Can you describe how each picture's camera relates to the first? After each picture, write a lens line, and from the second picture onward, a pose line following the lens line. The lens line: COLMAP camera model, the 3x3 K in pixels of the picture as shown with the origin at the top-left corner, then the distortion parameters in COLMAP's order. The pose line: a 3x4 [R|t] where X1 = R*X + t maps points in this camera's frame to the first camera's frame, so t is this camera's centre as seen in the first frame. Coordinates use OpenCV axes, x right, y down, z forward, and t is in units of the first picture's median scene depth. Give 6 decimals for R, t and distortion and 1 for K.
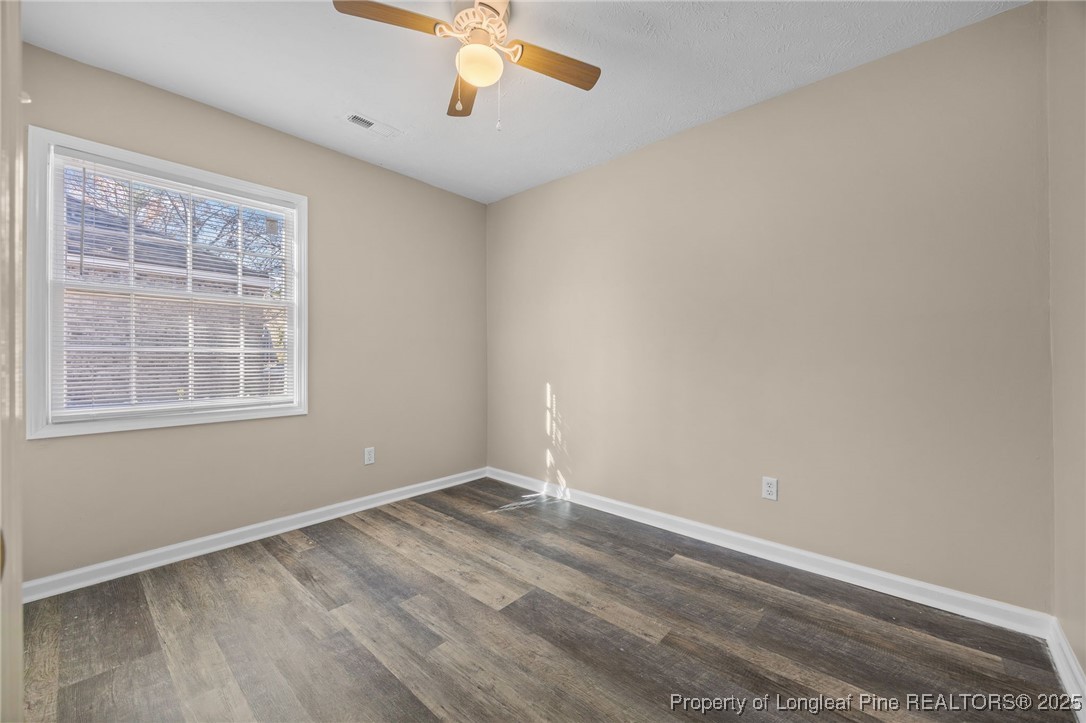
lens RADIAL K [[414.1, 0, 546.5], [0, 414.1, 353.4], [0, 0, 1]] dist [-0.002234, 0.000175]
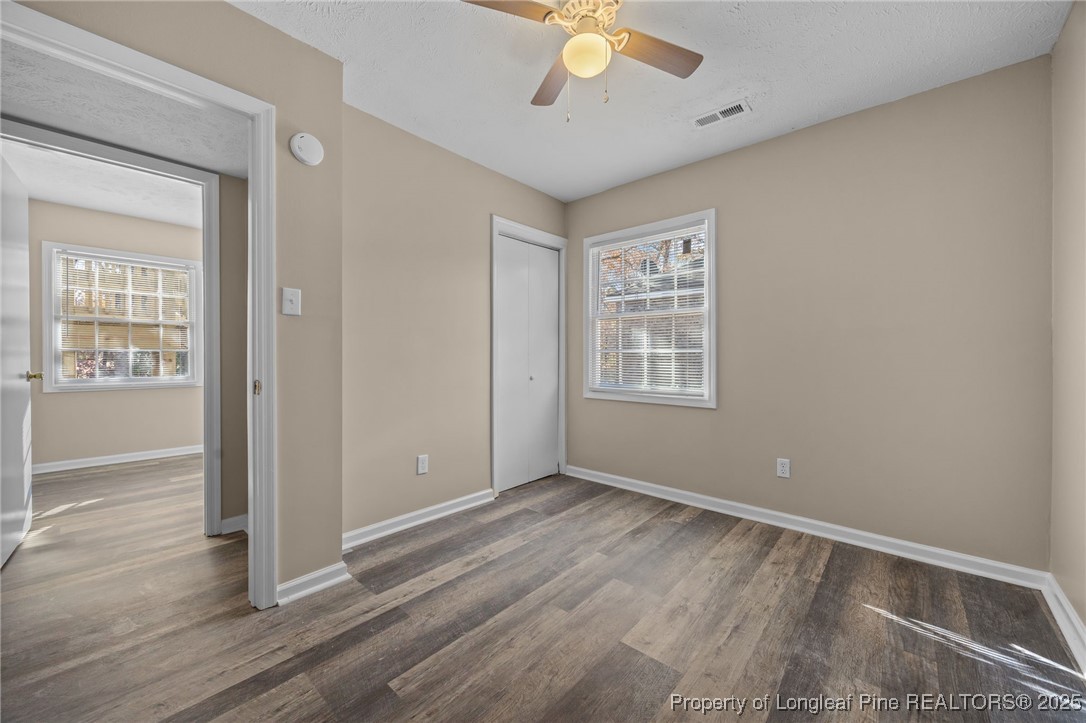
lens RADIAL K [[414.1, 0, 546.7], [0, 414.1, 356.2], [0, 0, 1]] dist [-0.002234, 0.000175]
pose [[0.009699, 0.000848, -0.999953, 0.621391], [0.007150, 0.999974, 0.000917, 0.007117], [0.999927, -0.007159, 0.009693, 0.676642]]
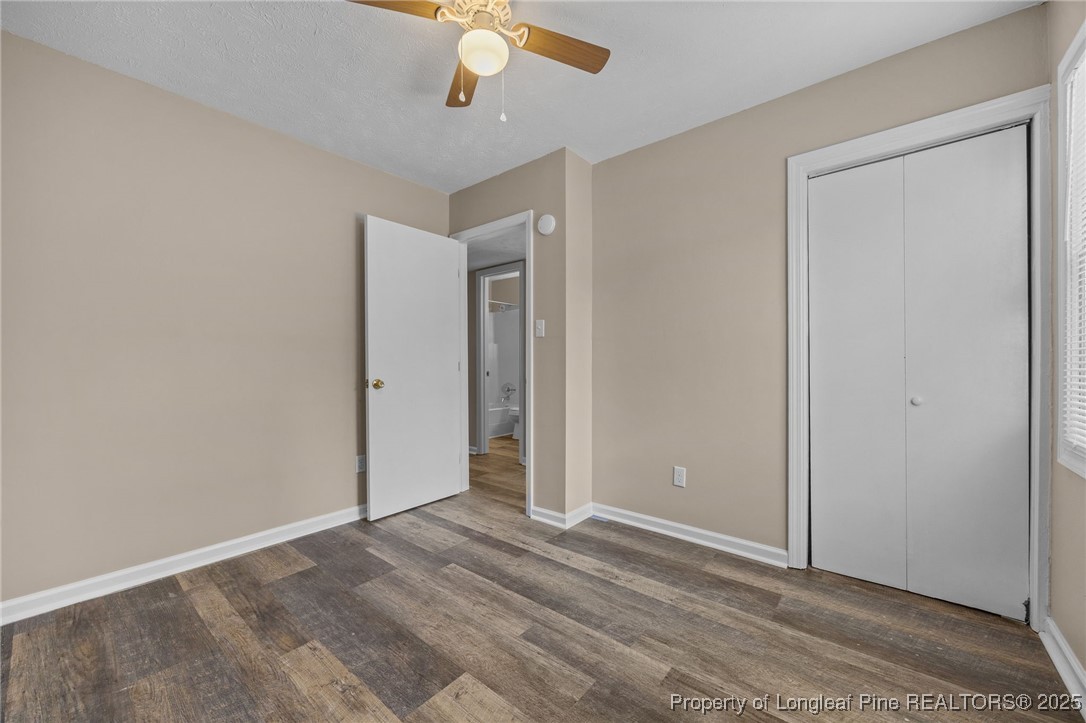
lens RADIAL K [[414.1, 0, 552.3], [0, 414.1, 365.4], [0, 0, 1]] dist [-0.002234, 0.000175]
pose [[-0.999019, 0.006371, -0.043814, -0.206190], [0.006720, 0.999947, -0.007803, 0.018481], [0.043761, -0.008089, -0.999009, 1.477116]]
